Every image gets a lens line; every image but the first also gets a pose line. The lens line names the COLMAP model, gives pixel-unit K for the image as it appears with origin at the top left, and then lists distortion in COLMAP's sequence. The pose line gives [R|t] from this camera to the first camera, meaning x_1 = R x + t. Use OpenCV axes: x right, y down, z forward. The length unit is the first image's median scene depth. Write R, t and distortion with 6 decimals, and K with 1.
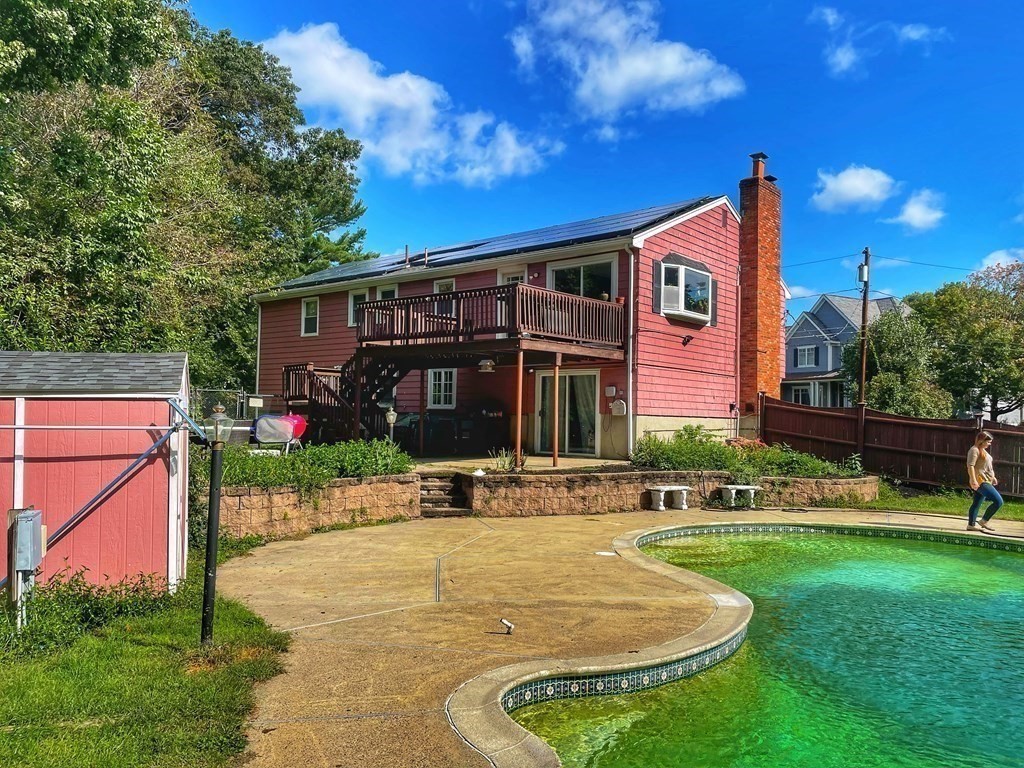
lens RADIAL K [[775.4, 0, 509.0], [0, 775.4, 385.4], [0, 0, 1]] dist [0.084580, -0.095301]
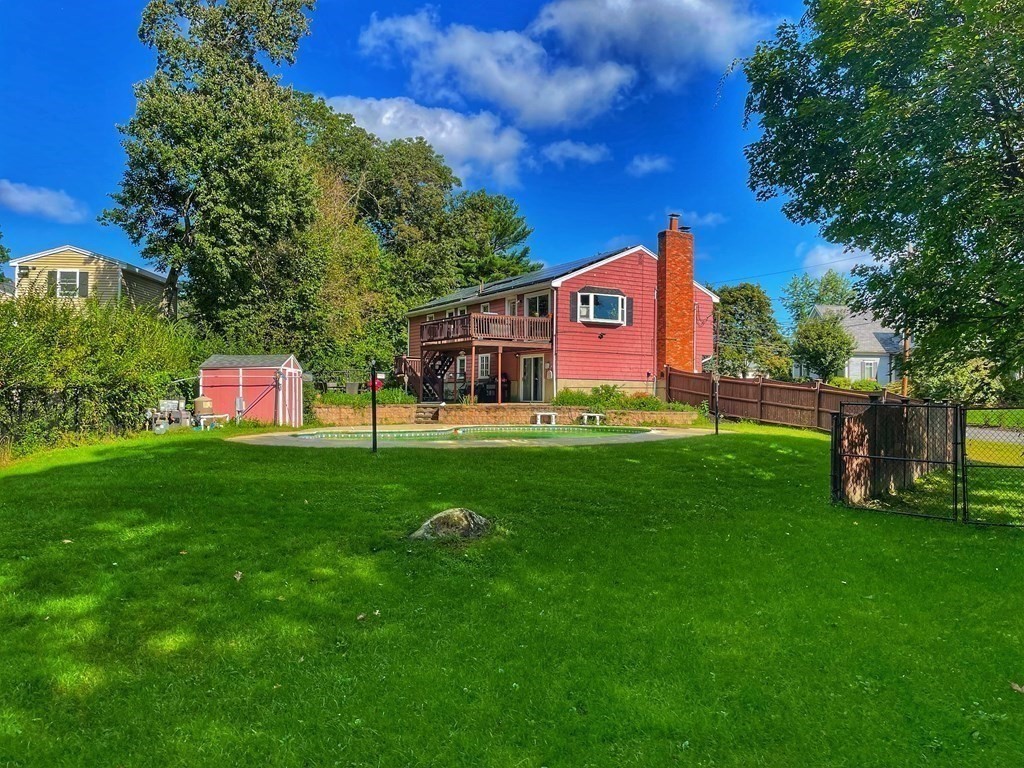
lens RADIAL K [[775.4, 0, 514.7], [0, 775.4, 386.5], [0, 0, 1]] dist [0.084580, -0.095301]
pose [[0.947632, -0.012753, -0.319111, 0.615918], [0.019635, 0.999639, 0.018357, 0.020337], [0.318761, -0.023661, 0.947540, -0.718390]]
